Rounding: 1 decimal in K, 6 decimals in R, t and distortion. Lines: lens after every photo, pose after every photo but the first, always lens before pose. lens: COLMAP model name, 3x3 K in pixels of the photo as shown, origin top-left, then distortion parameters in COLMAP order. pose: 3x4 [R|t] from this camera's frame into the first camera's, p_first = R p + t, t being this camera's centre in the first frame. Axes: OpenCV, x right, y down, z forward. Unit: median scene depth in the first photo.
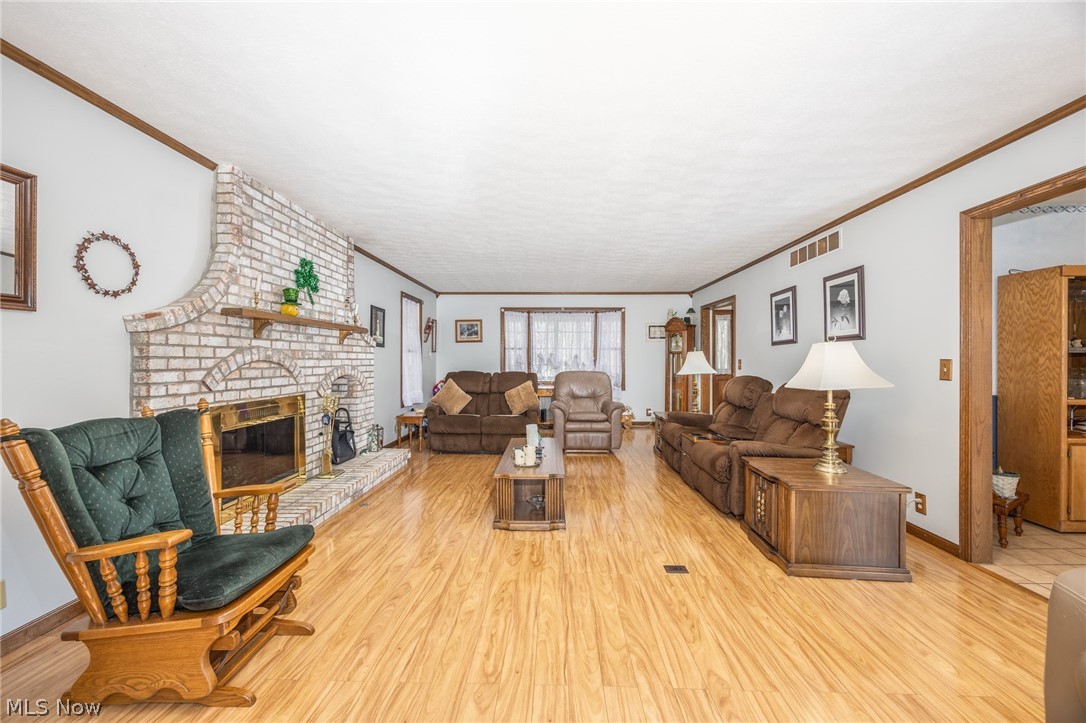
lens RADIAL K [[417.9, 0, 543.0], [0, 417.9, 361.5], [0, 0, 1]] dist [0.001977, 0.000240]
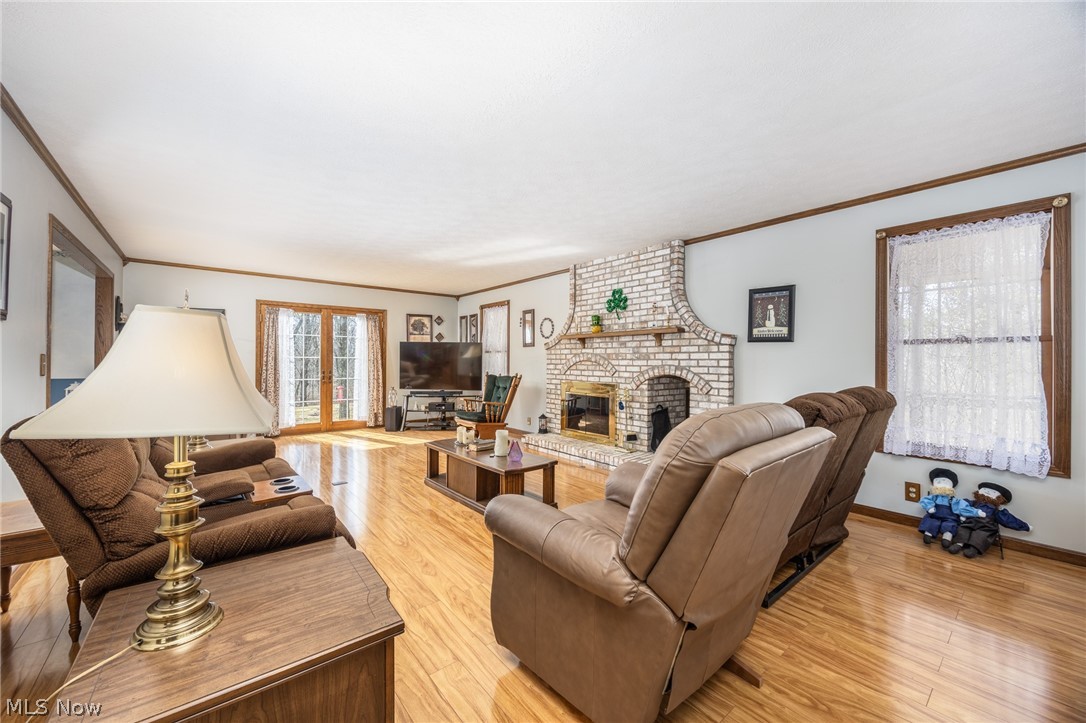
lens RADIAL K [[417.9, 0, 543.0], [0, 417.9, 361.5], [0, 0, 1]] dist [0.001977, 0.000240]
pose [[-0.751740, -0.009602, -0.659390, 0.618165], [-0.012882, 0.999917, 0.000125, 0.003943], [0.659334, 0.008588, -0.751801, 2.130614]]
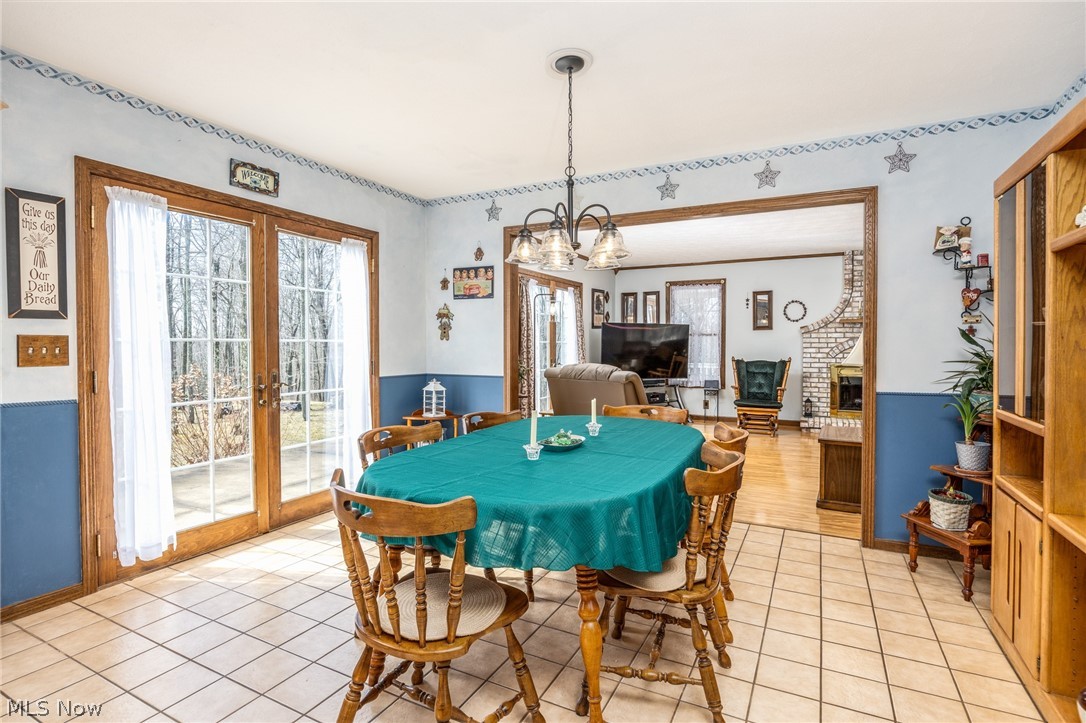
lens RADIAL K [[539.3, 0, 543.0], [0, 539.3, 361.5], [0, 0, 1]] dist [-0.002039, -0.000174]
pose [[-0.427743, 0.022600, -0.903618, 2.049479], [-0.005459, 0.999605, 0.027584, 0.017139], [0.903884, 0.016732, -0.427450, 0.681723]]
